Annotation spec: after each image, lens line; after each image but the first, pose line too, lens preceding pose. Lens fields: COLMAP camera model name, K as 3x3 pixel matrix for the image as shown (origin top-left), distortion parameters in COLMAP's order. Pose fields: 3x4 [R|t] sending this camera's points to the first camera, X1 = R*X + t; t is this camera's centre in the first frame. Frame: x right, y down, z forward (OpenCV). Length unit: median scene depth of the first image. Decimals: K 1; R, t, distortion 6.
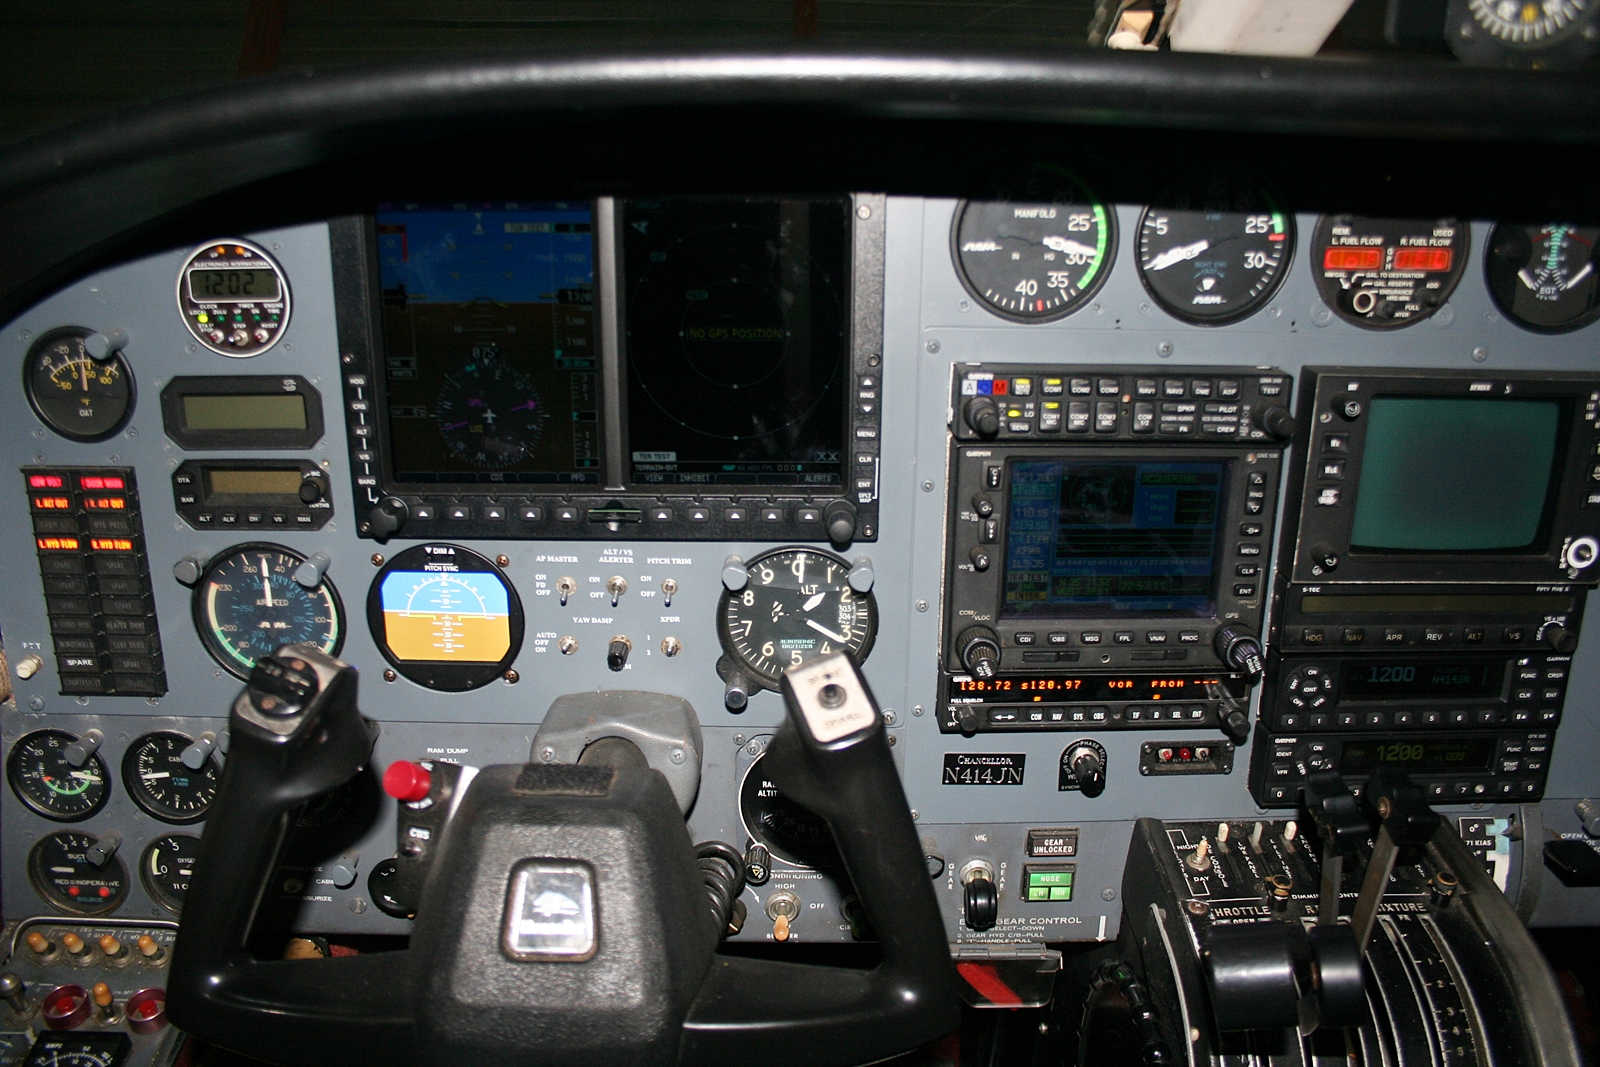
lens RADIAL K [[1361.9, 0, 803.3], [0, 1361.9, 531.6], [0, 0, 1]] dist [-0.139058, 0.062368]
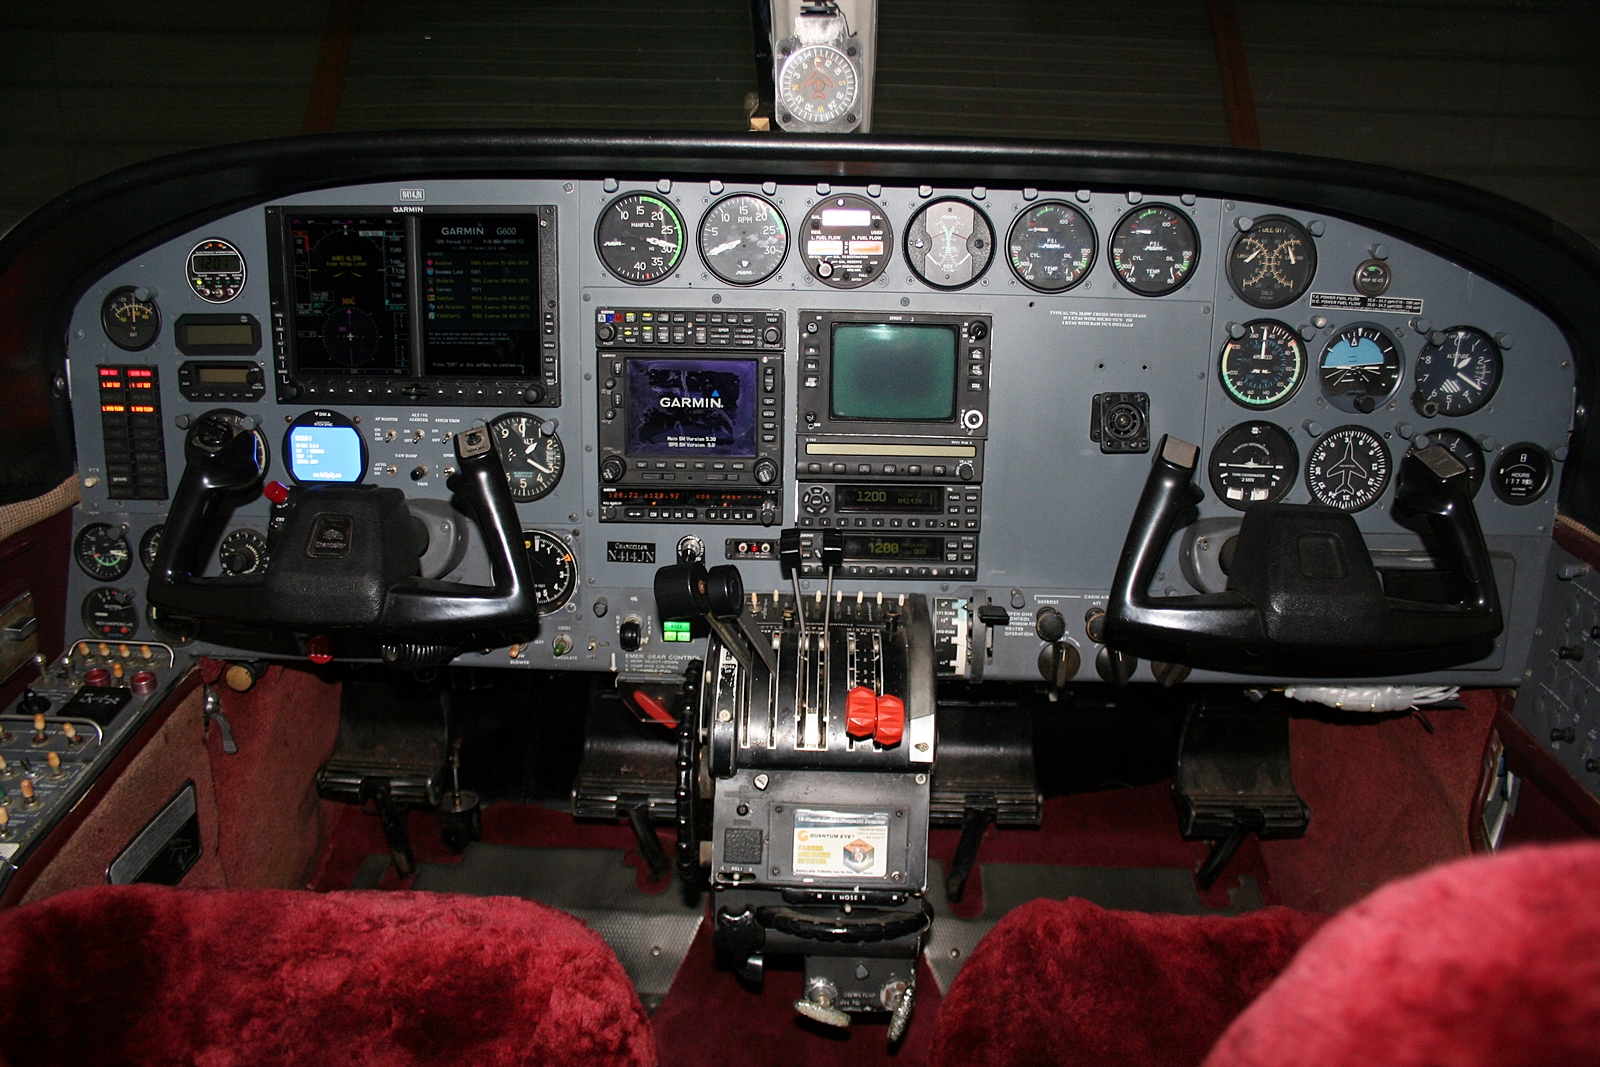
lens RADIAL K [[1361.9, 0, 798.2], [0, 1361.9, 539.3], [0, 0, 1]] dist [-0.139058, 0.062368]
pose [[0.999075, 0.016029, -0.039903, 0.441173], [-0.019371, 0.996206, -0.084840, 0.323125], [0.038391, 0.085534, 0.995595, -0.738813]]
